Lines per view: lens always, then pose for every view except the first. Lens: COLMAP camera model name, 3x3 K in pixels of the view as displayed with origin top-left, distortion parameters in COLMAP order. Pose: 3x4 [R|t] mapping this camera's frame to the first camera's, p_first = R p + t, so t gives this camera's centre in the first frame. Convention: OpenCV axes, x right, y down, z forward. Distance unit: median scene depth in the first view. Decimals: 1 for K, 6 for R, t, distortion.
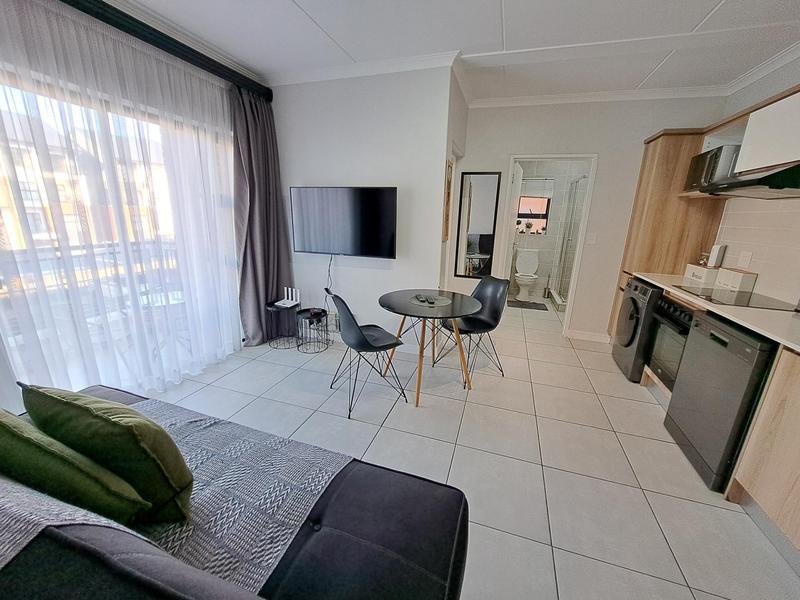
lens RADIAL K [[317.6, 0, 400.2], [0, 317.6, 297.2], [0, 0, 1]] dist [-0.013732, -0.000004]
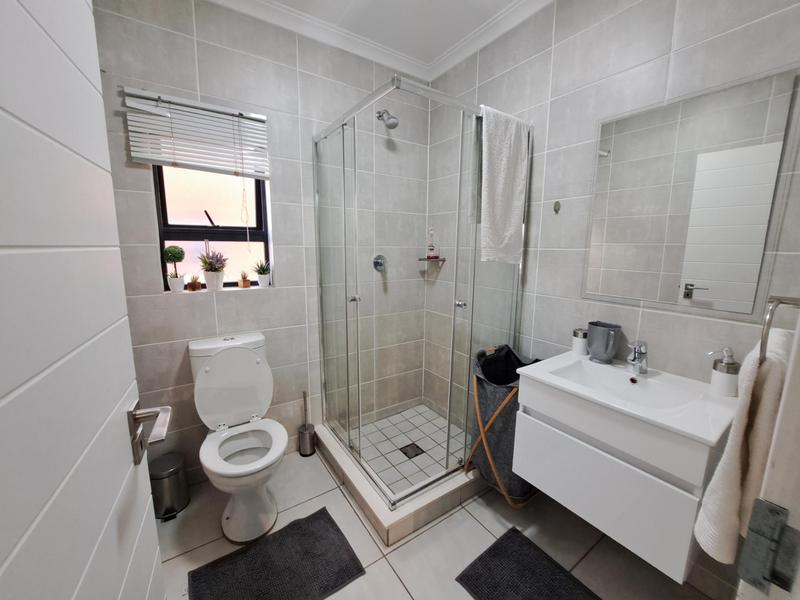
lens RADIAL K [[317.6, 0, 400.2], [0, 317.6, 297.2], [0, 0, 1]] dist [-0.013732, -0.000004]
pose [[0.609521, -0.149989, 0.778452, 0.273085], [0.211372, 0.977140, 0.022769, -0.162444], [-0.764072, 0.150665, 0.627291, 0.674434]]
